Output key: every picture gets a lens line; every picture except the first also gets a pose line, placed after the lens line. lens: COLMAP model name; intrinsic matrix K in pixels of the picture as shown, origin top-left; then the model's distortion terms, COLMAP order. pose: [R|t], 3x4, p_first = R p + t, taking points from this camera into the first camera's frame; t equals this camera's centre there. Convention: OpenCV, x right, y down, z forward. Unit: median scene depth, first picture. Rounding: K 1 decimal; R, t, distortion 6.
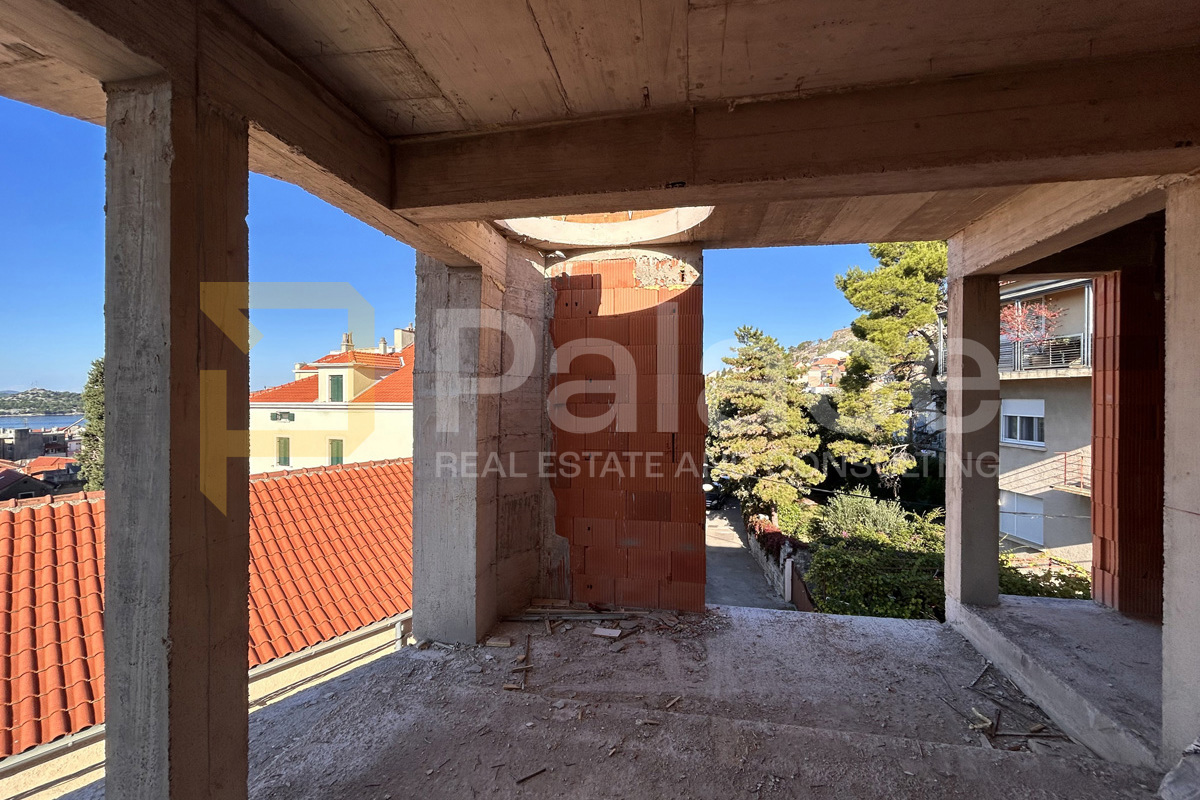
lens RADIAL K [[490.1, 0, 587.8], [0, 490.1, 400.3], [0, 0, 1]] dist [-0.001300, 0.000352]
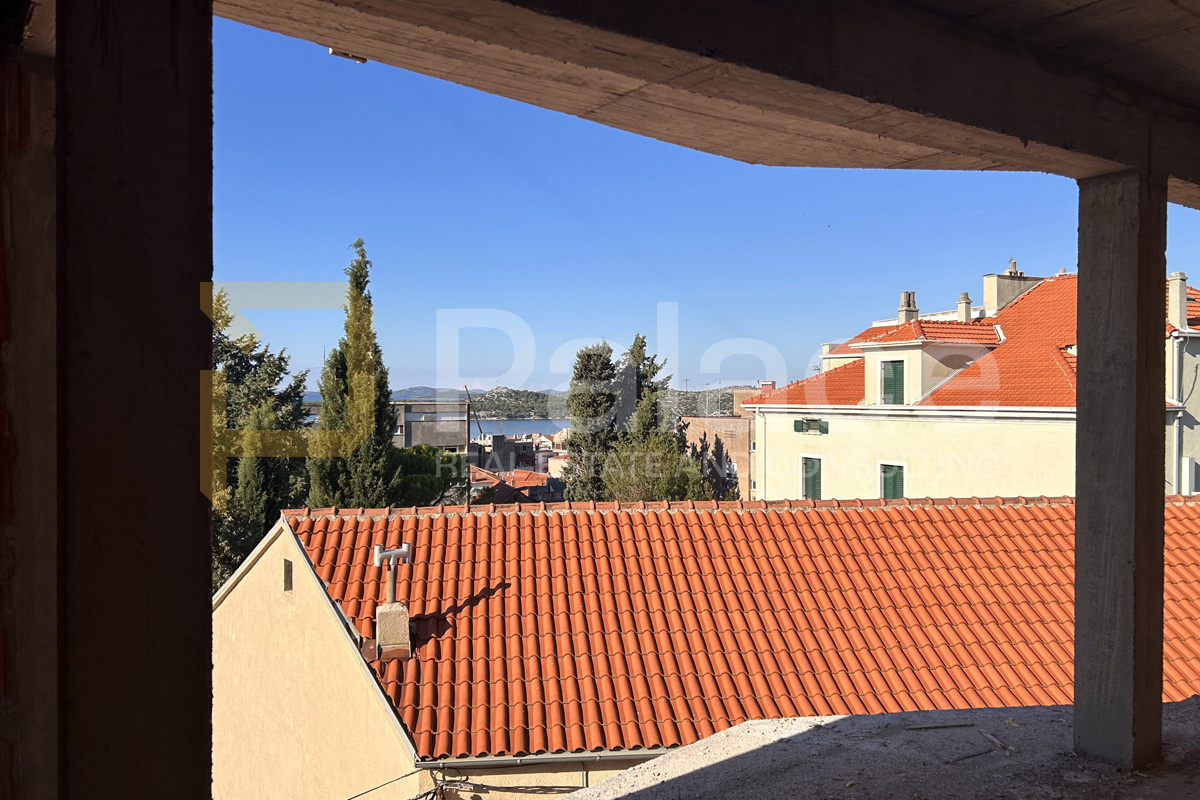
lens RADIAL K [[931.4, 0, 550.4], [0, 931.4, 410.4], [0, 0, 1]] dist [0.054764, -0.039857]
pose [[0.728022, 0.006598, -0.685522, -0.076953], [-0.001052, 0.999963, 0.008508, 0.008525], [0.685553, -0.005473, 0.728002, -0.859233]]
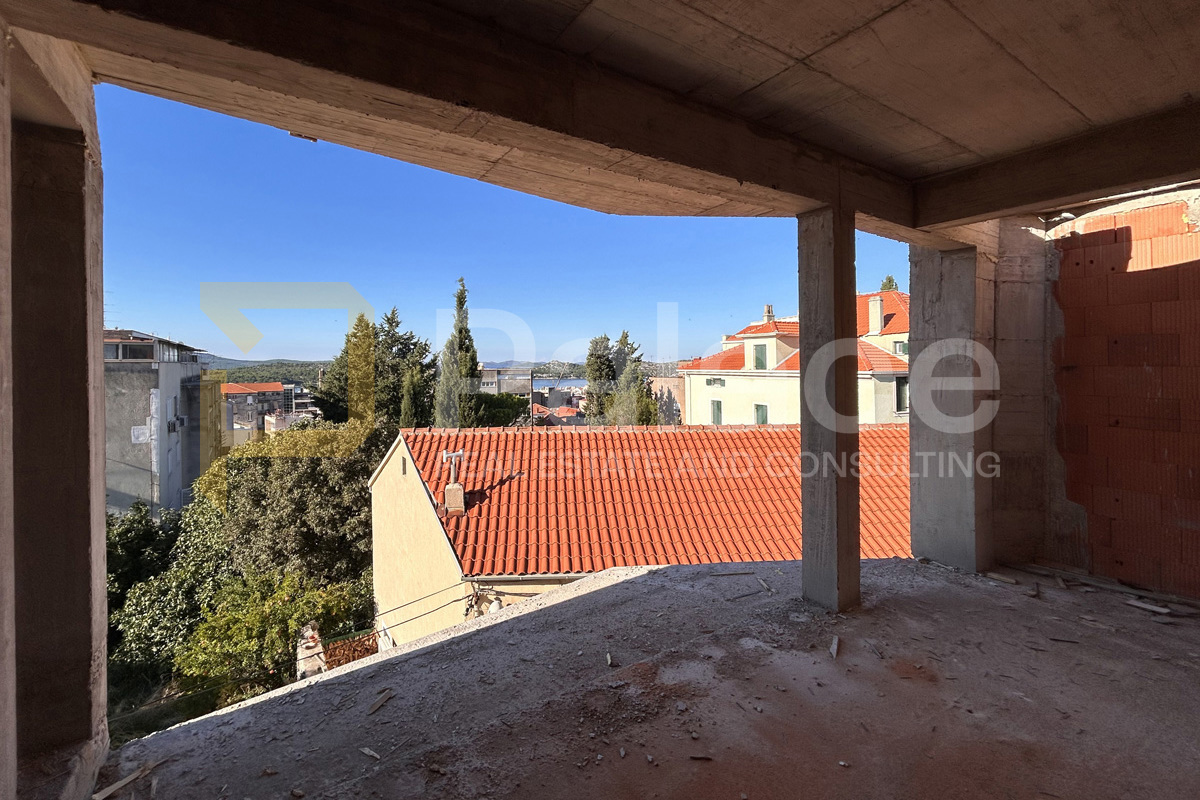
lens RADIAL K [[510.3, 0, 565.7], [0, 510.3, 360.4], [0, 0, 1]] dist [-0.001755, 0.000789]
pose [[0.694084, -0.011054, -0.719810, -0.027880], [-0.002411, 0.999841, -0.017679, 0.019597], [0.719890, 0.014006, 0.693946, -0.548754]]
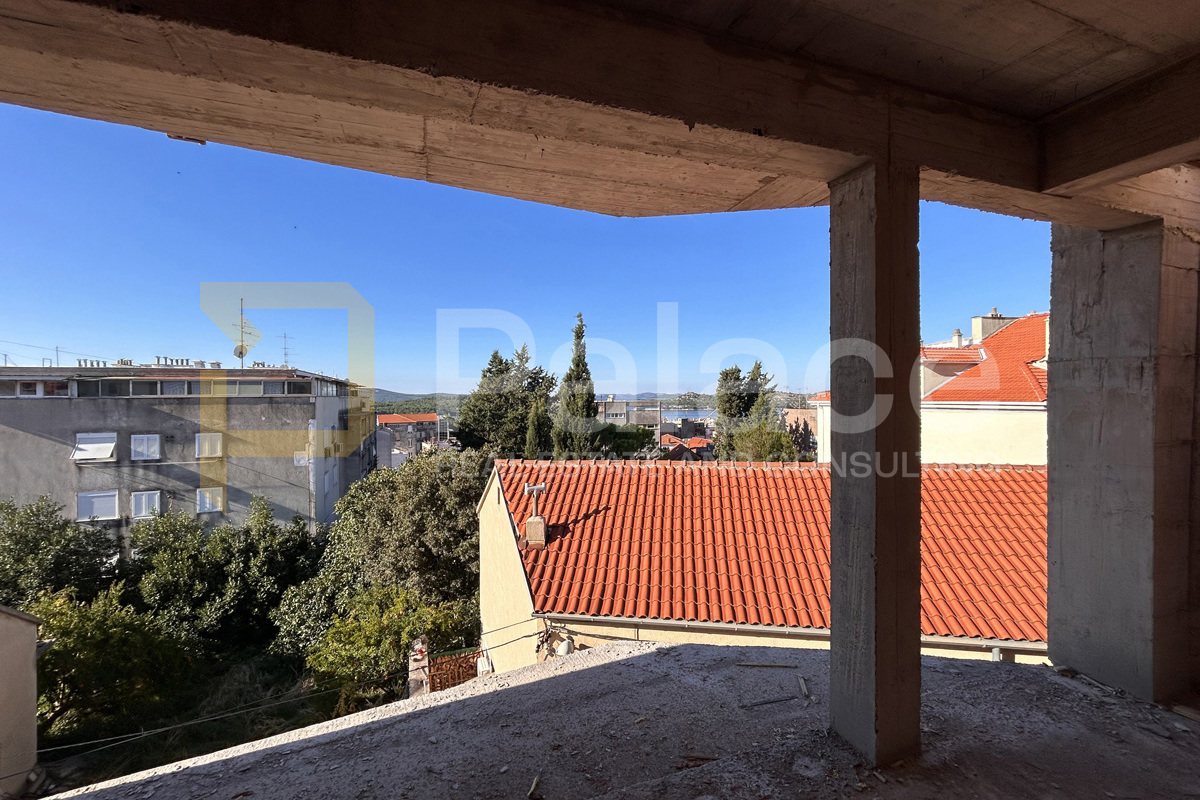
lens RADIAL K [[490.1, 0, 587.8], [0, 490.1, 400.3], [0, 0, 1]] dist [-0.001300, 0.000352]
pose [[0.519142, -0.001968, -0.854686, -0.028023], [0.001059, 0.999998, -0.001659, 0.014833], [0.854688, -0.000044, 0.519143, -0.182328]]
